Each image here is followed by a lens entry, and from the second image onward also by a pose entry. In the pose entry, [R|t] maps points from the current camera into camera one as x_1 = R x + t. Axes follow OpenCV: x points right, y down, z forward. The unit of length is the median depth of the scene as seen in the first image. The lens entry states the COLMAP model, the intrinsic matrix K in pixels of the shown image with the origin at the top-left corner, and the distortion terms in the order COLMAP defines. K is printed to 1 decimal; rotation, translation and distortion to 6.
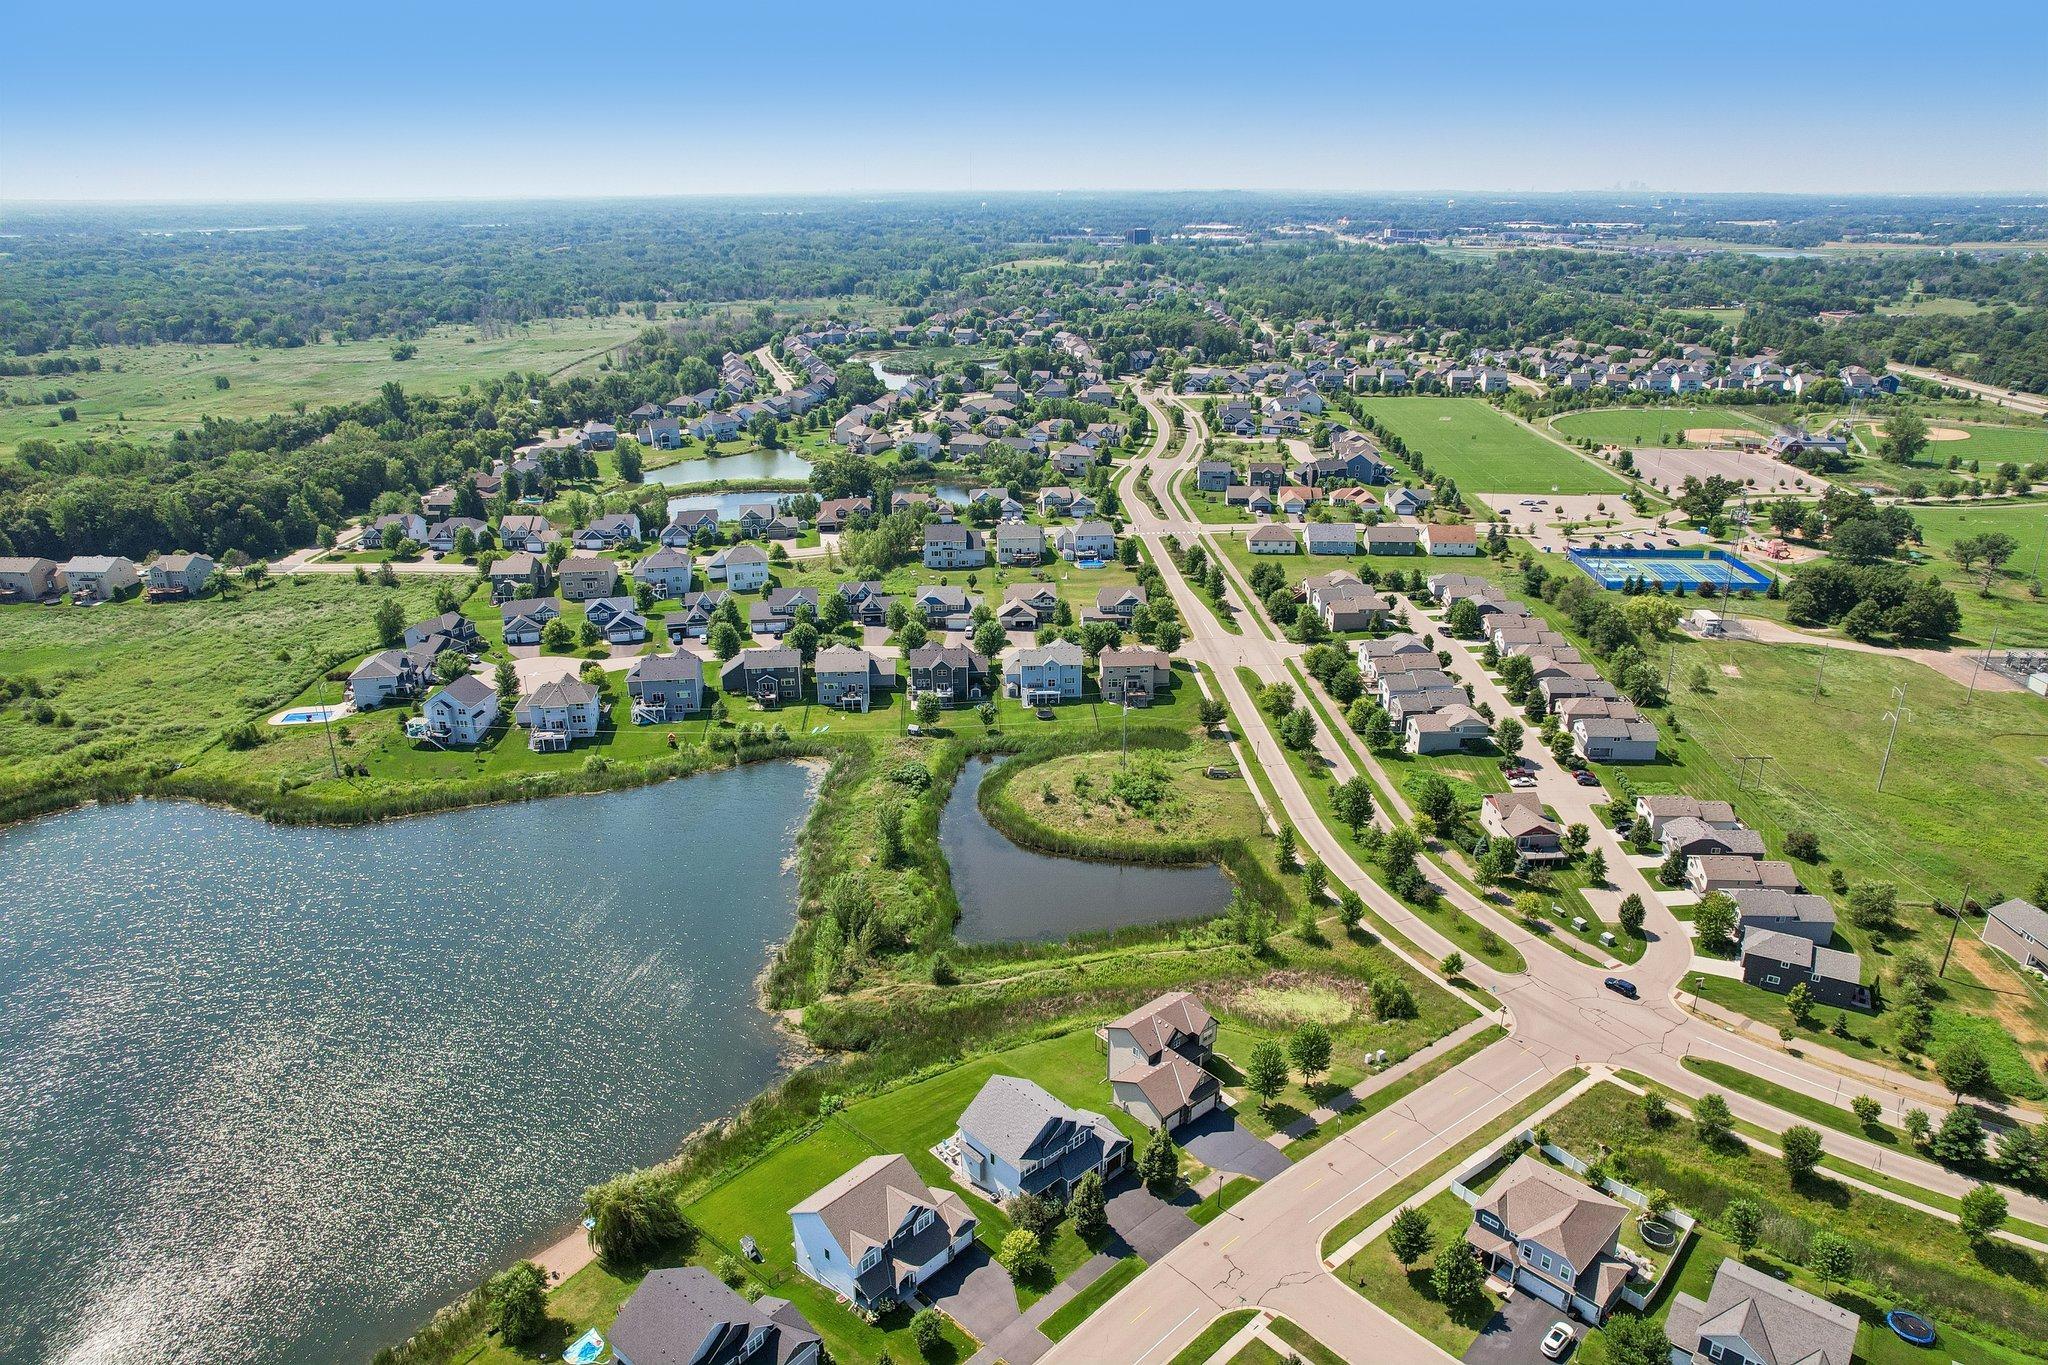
lens RADIAL K [[1312.0, 0, 1019.9], [0, 1312.0, 688.2], [0, 0, 1]] dist [-0.077524, 0.071246]
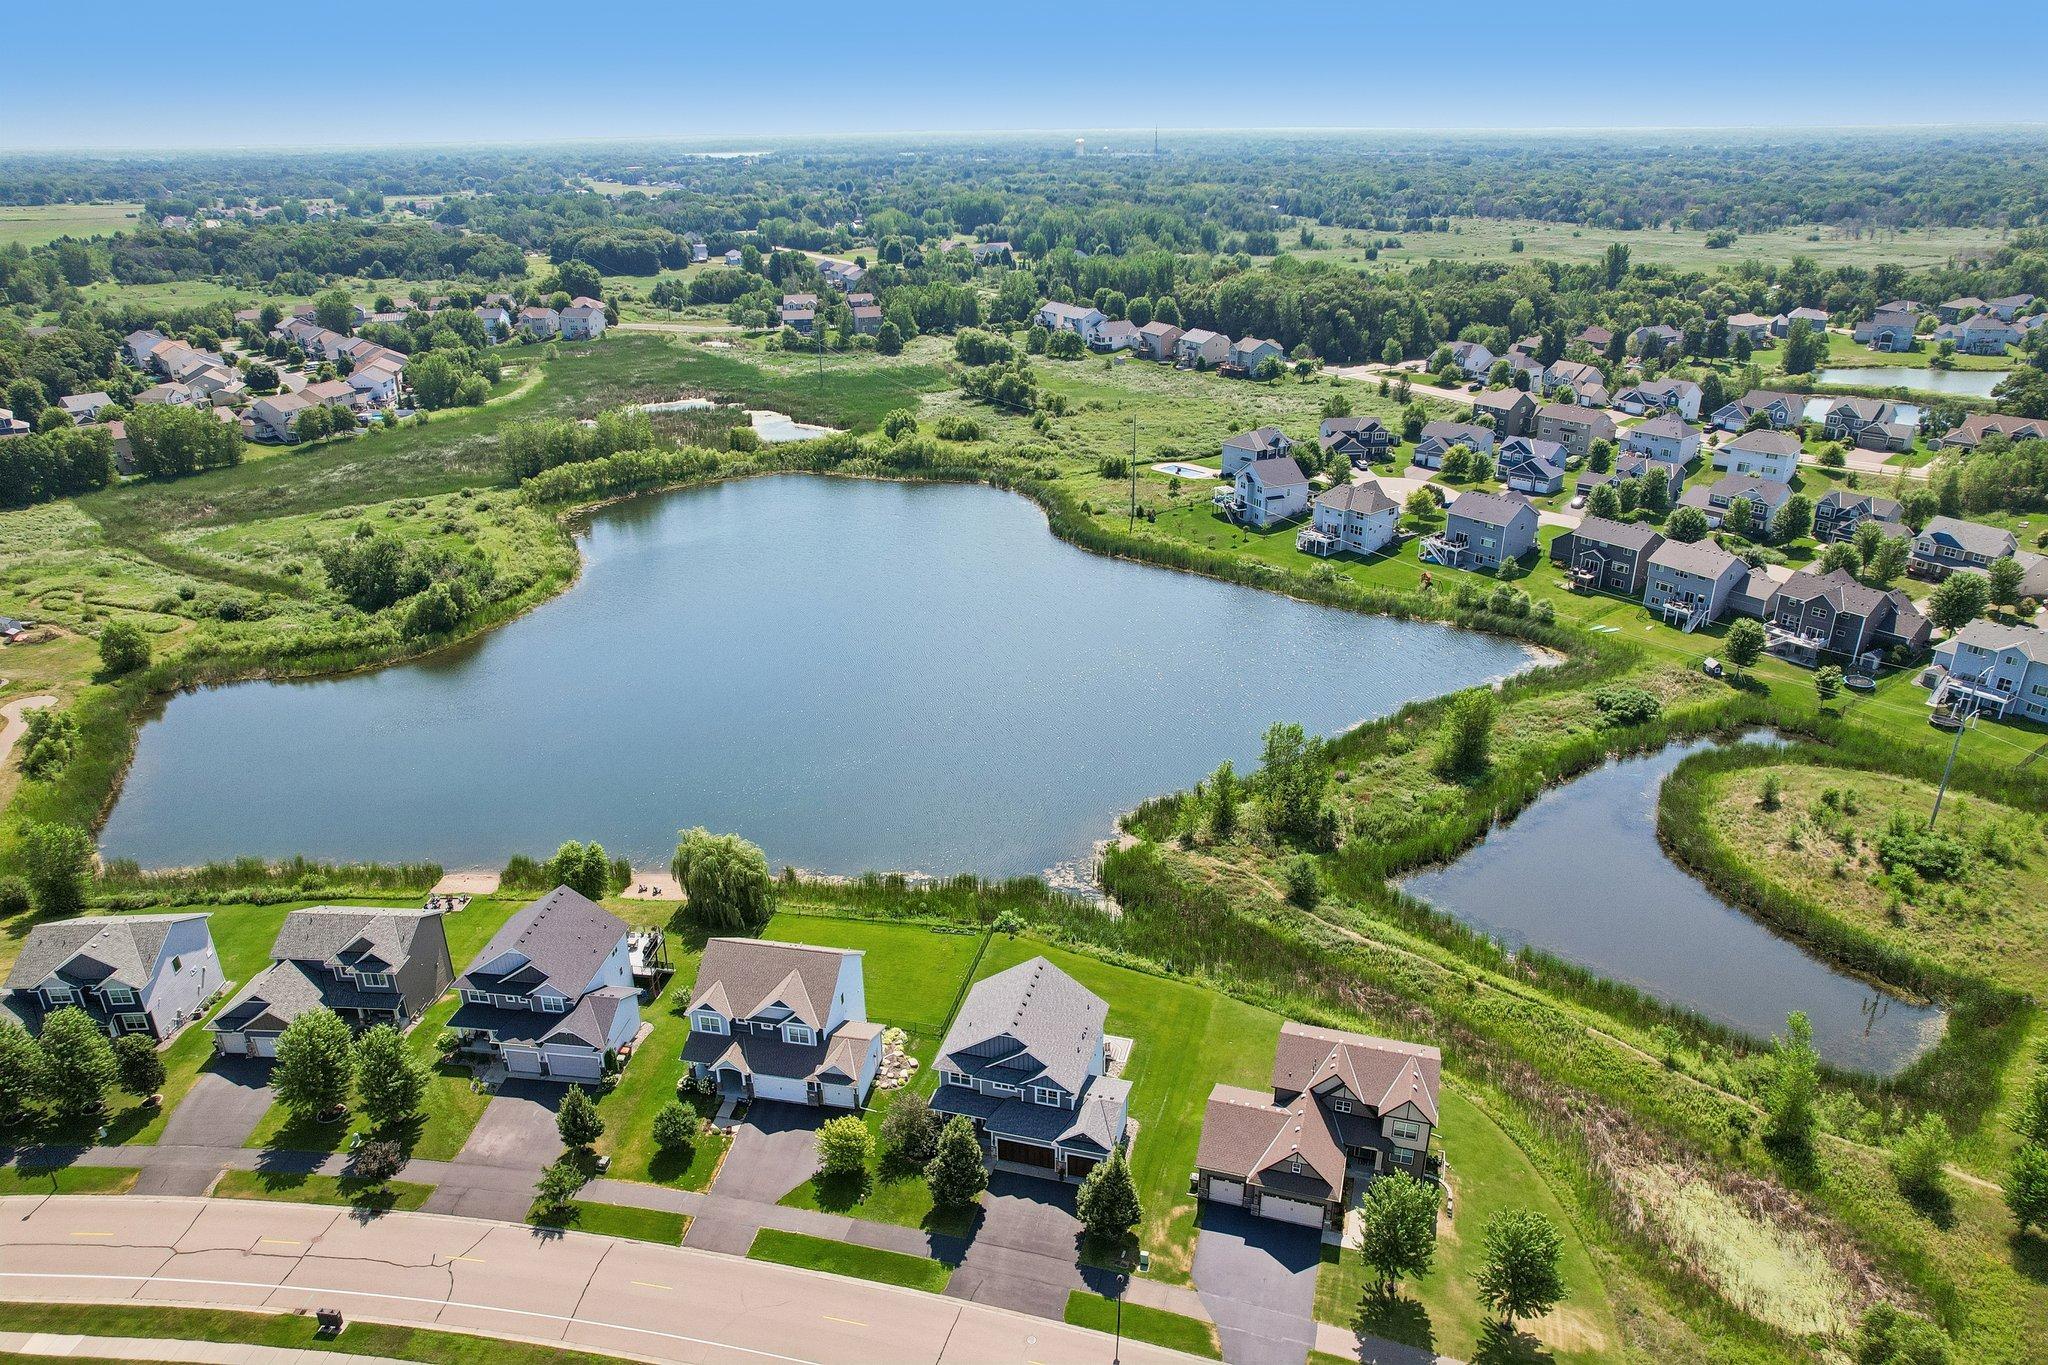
lens RADIAL K [[1312.0, 0, 1019.9], [0, 1312.0, 688.2], [0, 0, 1]] dist [-0.077524, 0.071246]
pose [[0.531464, 0.334883, -0.778074, 0.364311], [-0.296769, 0.933930, 0.199255, 0.021256], [0.793394, 0.125012, 0.595734, 0.433798]]
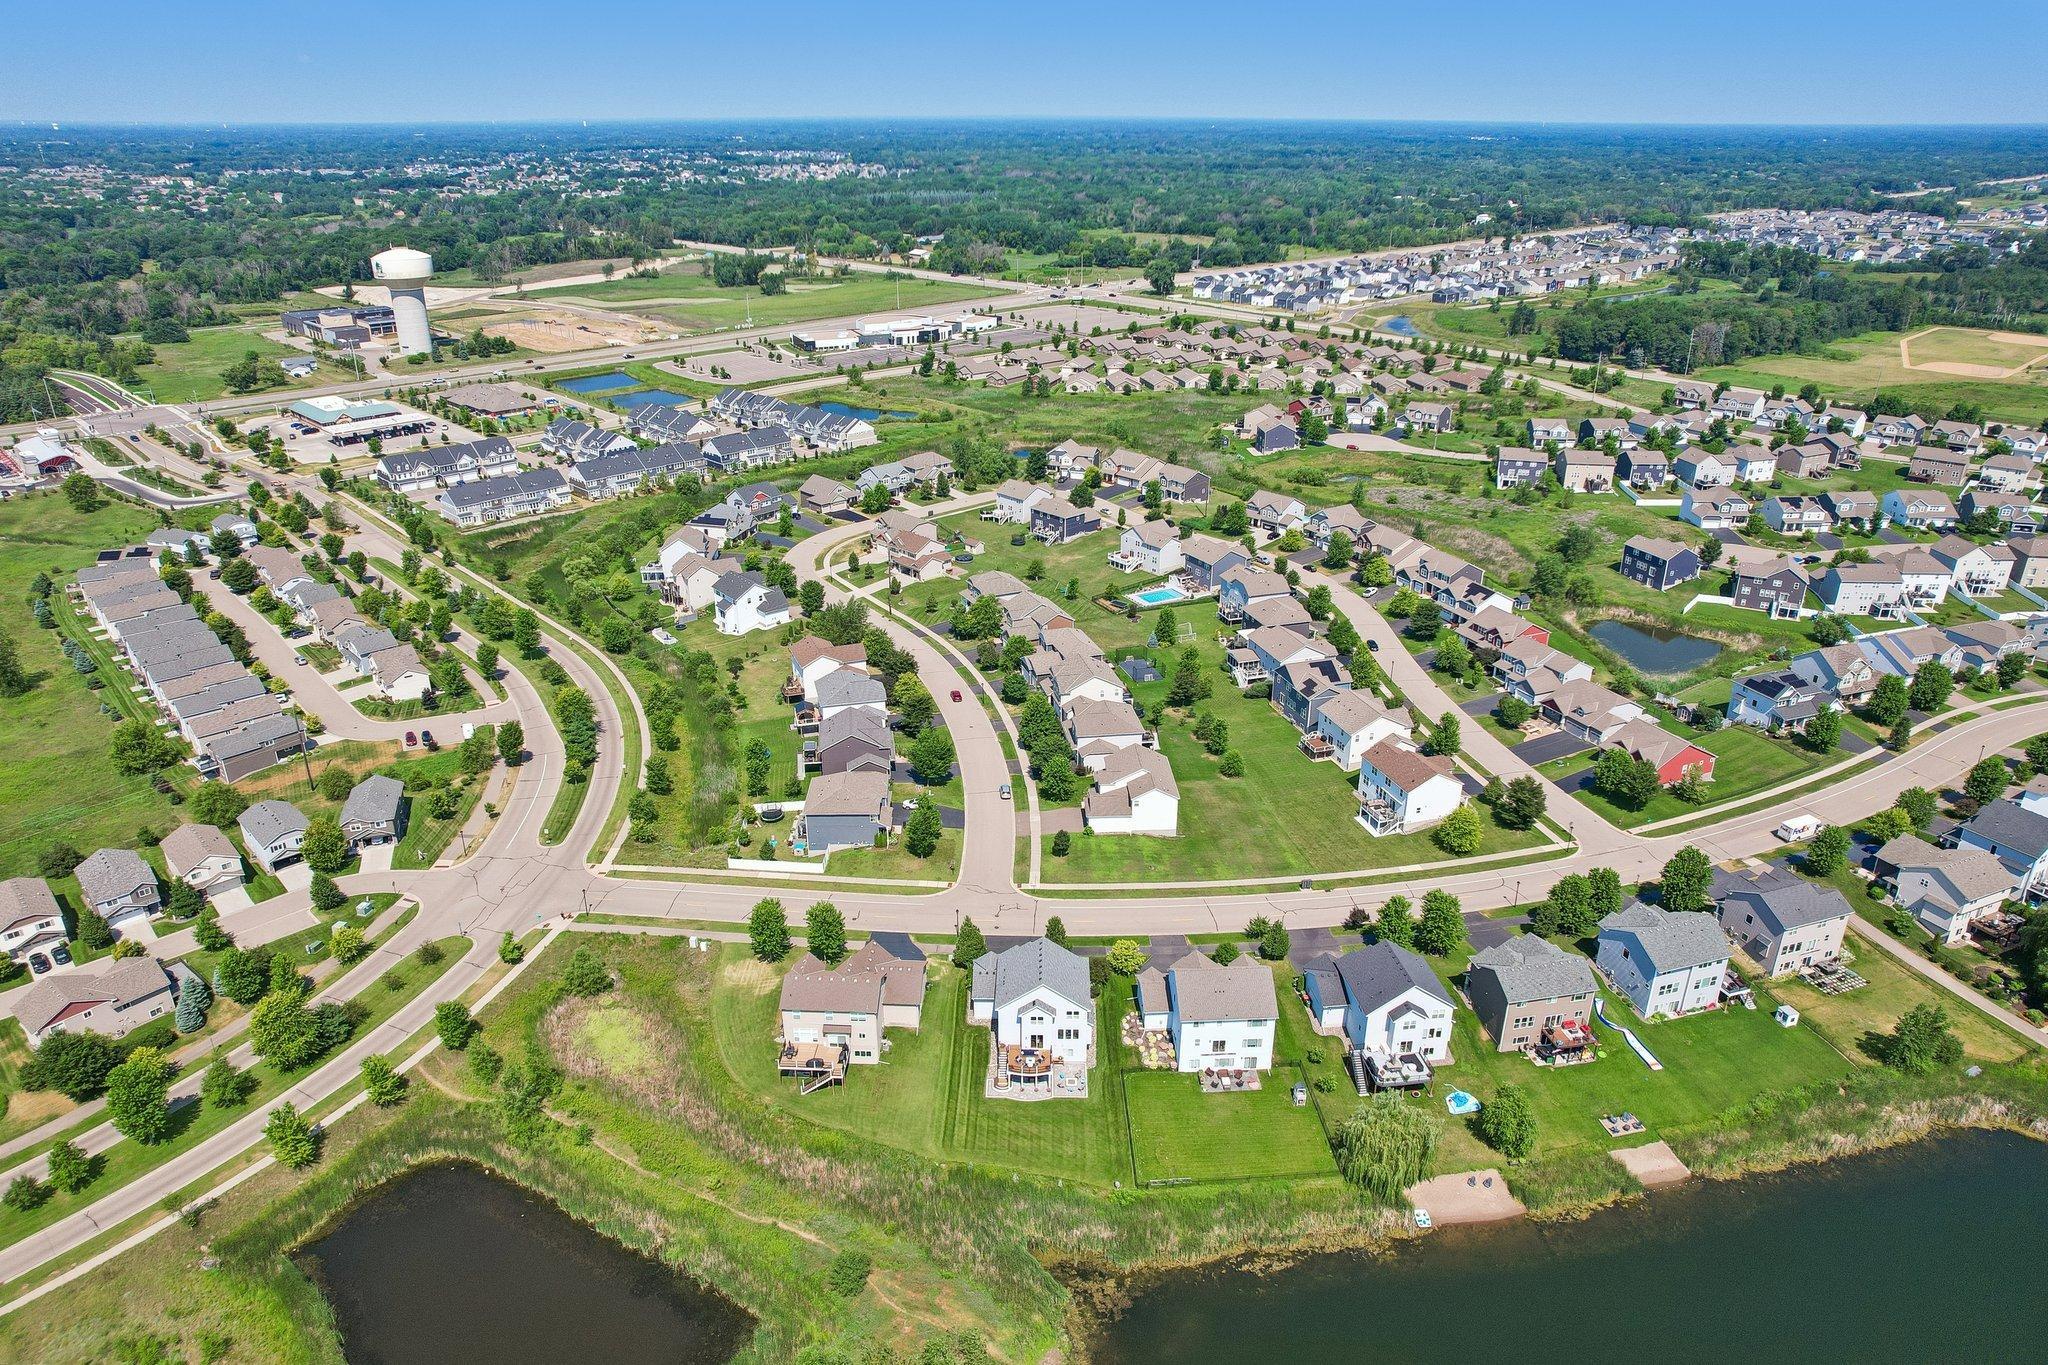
lens RADIAL K [[1337.6, 0, 1017.7], [0, 1337.6, 677.5], [0, 0, 1]] dist [-0.067282, 0.065611]
pose [[-0.726285, -0.262897, 0.635134, -0.467454], [0.253833, 0.756097, 0.603229, -0.399371], [-0.638810, 0.599335, -0.482410, 1.065102]]
